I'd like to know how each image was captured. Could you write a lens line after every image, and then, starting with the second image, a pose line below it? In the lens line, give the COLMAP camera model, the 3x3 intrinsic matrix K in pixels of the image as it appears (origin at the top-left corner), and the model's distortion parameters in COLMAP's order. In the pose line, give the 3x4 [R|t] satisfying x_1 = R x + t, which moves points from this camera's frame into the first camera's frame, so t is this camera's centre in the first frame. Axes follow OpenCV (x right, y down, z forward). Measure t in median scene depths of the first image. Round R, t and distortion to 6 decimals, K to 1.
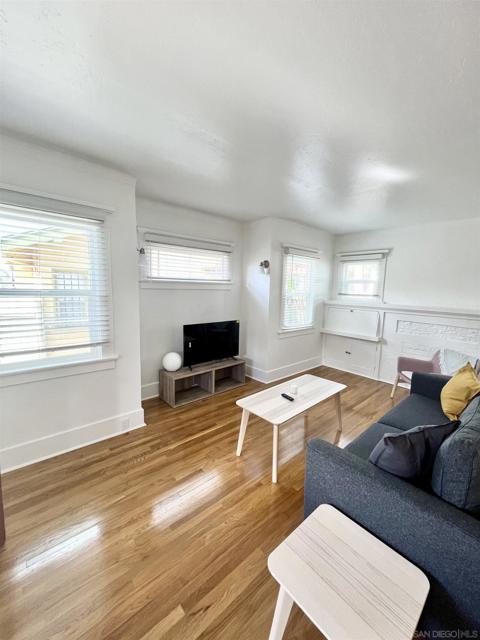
lens RADIAL K [[253.4, 0, 238.3], [0, 253.4, 318.5], [0, 0, 1]] dist [-0.002834, 0.000337]
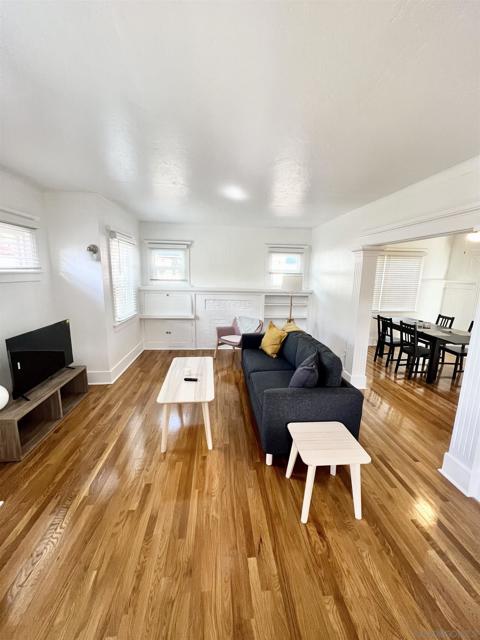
lens RADIAL K [[253.4, 0, 239.0], [0, 253.4, 321.8], [0, 0, 1]] dist [-0.002834, 0.000337]
pose [[0.591180, -0.166481, 0.789171, -0.302612], [0.095280, 0.986029, 0.136633, -0.042026], [-0.800892, -0.005582, 0.598783, 0.095756]]
